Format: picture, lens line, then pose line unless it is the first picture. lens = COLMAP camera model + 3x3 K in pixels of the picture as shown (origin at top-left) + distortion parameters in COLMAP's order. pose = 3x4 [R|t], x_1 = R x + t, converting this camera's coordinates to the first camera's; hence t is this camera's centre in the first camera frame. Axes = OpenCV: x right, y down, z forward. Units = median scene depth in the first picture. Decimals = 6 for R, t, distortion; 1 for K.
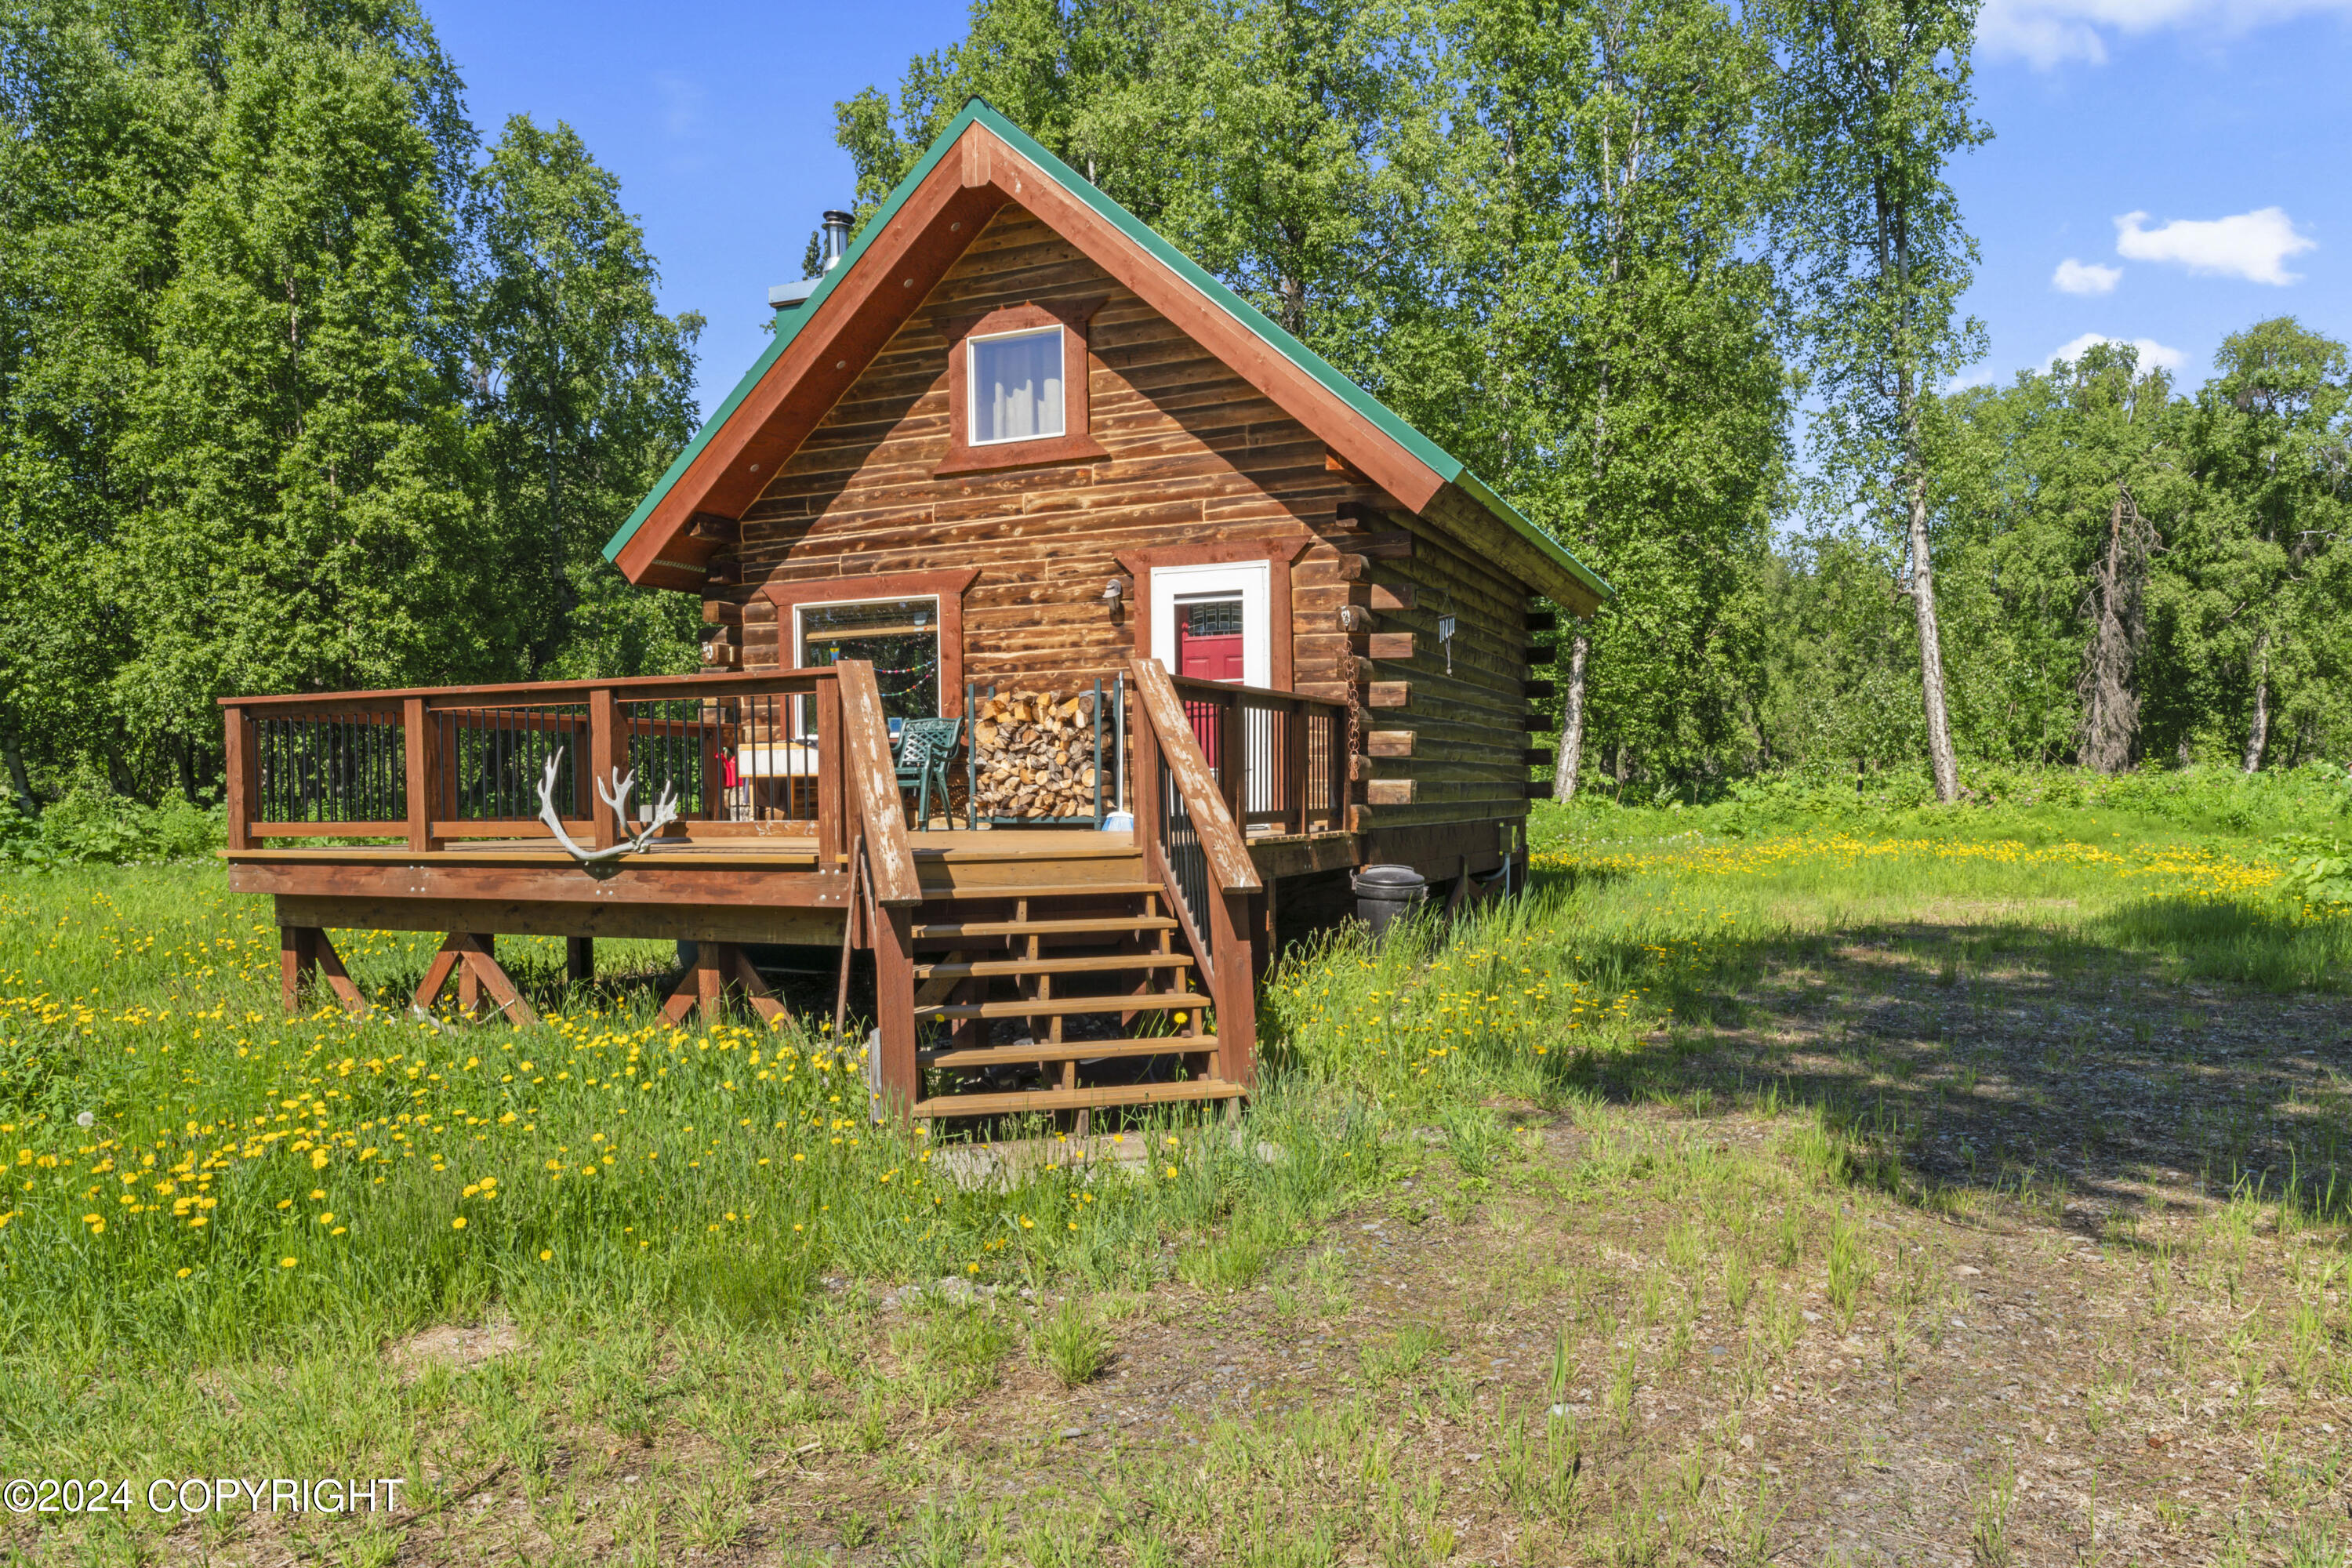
lens RADIAL K [[1632.8, 0, 1177.5], [0, 1632.8, 804.8], [0, 0, 1]] dist [0.011092, 0.001168]
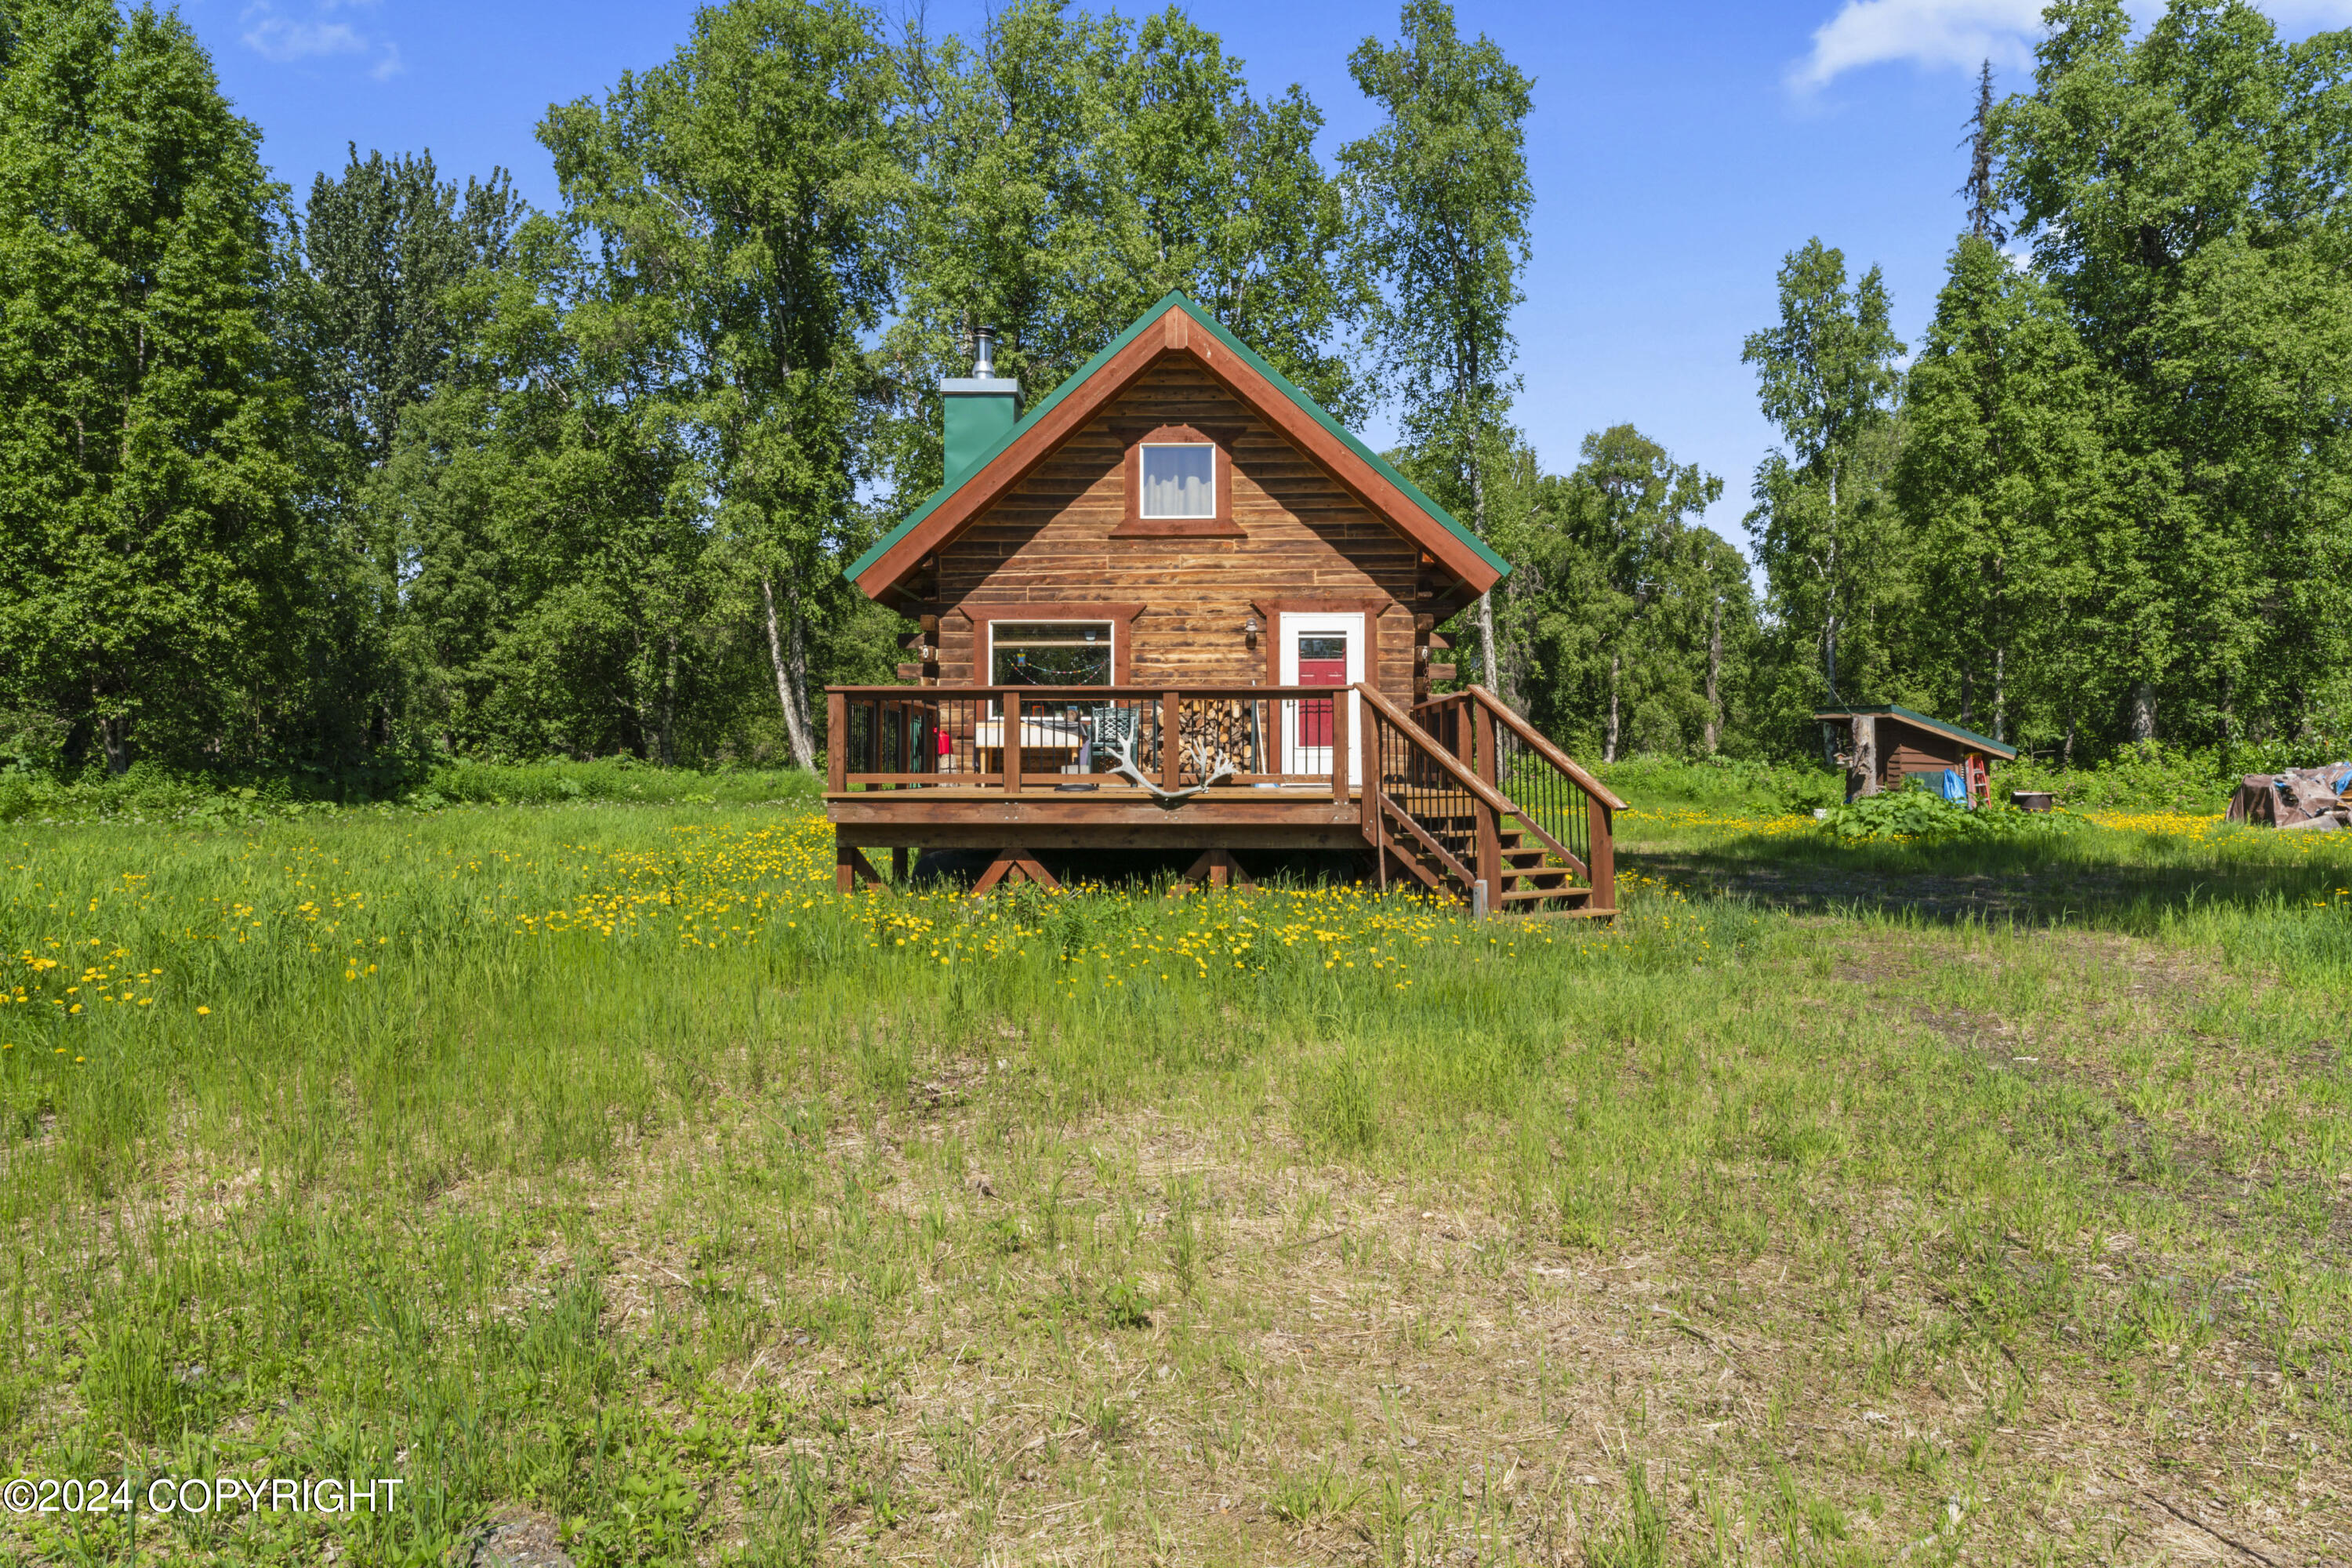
lens RADIAL K [[1632.8, 0, 1174.2], [0, 1632.8, 766.5], [0, 0, 1]] dist [0.011092, 0.001168]
pose [[0.923315, 0.012781, 0.383830, -0.338963], [-0.008347, 0.999878, -0.013216, 0.008751], [-0.383952, 0.008999, 0.923309, -0.174116]]
